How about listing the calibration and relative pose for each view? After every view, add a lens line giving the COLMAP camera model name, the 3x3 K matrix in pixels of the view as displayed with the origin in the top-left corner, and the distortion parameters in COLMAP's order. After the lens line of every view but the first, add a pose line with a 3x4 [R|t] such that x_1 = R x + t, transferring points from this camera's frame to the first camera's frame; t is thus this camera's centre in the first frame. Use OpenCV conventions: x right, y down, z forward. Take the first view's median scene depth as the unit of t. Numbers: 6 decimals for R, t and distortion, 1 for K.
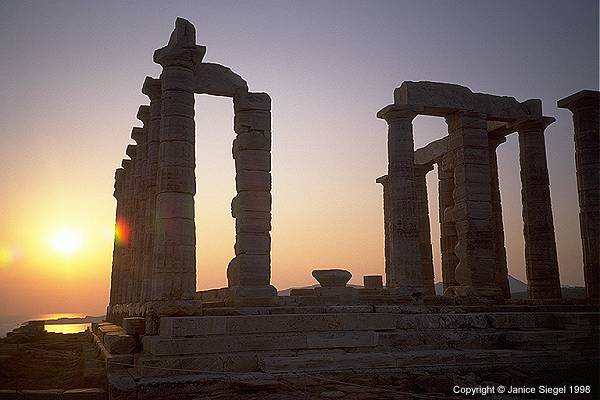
lens RADIAL K [[606.9, 0, 300.0], [0, 606.9, 200.0], [0, 0, 1]] dist [0.296124, -0.585056]
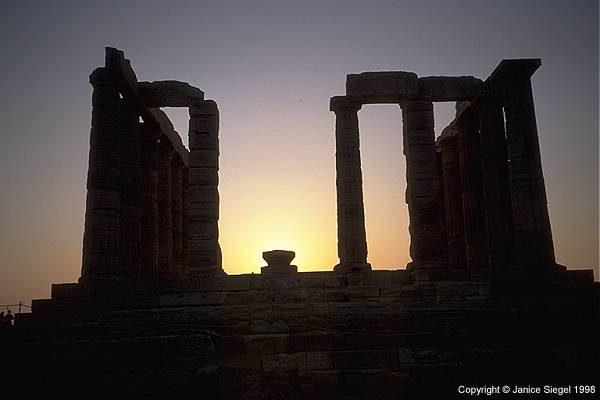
lens RADIAL K [[606.9, 0, 300.0], [0, 606.9, 200.0], [0, 0, 1]] dist [0.296124, -0.585056]
pose [[0.954103, -0.071506, -0.290817, 0.425105], [0.065207, 0.997381, -0.031308, 0.059880], [0.292294, 0.010908, 0.956266, -0.053679]]
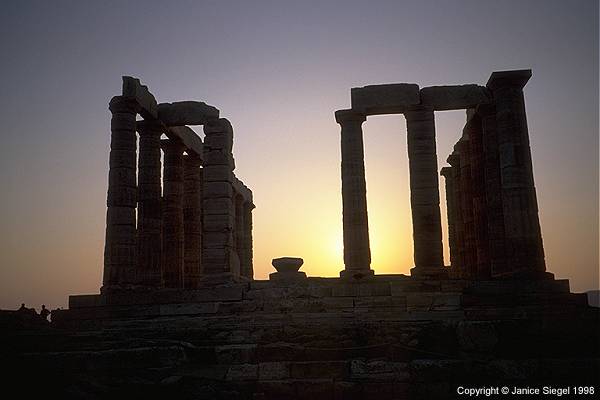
lens RADIAL K [[606.9, 0, 300.0], [0, 606.9, 200.0], [0, 0, 1]] dist [0.296124, -0.585056]
pose [[0.912537, -0.086225, -0.399801, 0.564748], [0.084219, 0.996190, -0.022620, 0.031107], [0.400229, -0.013029, 0.916323, -0.073696]]
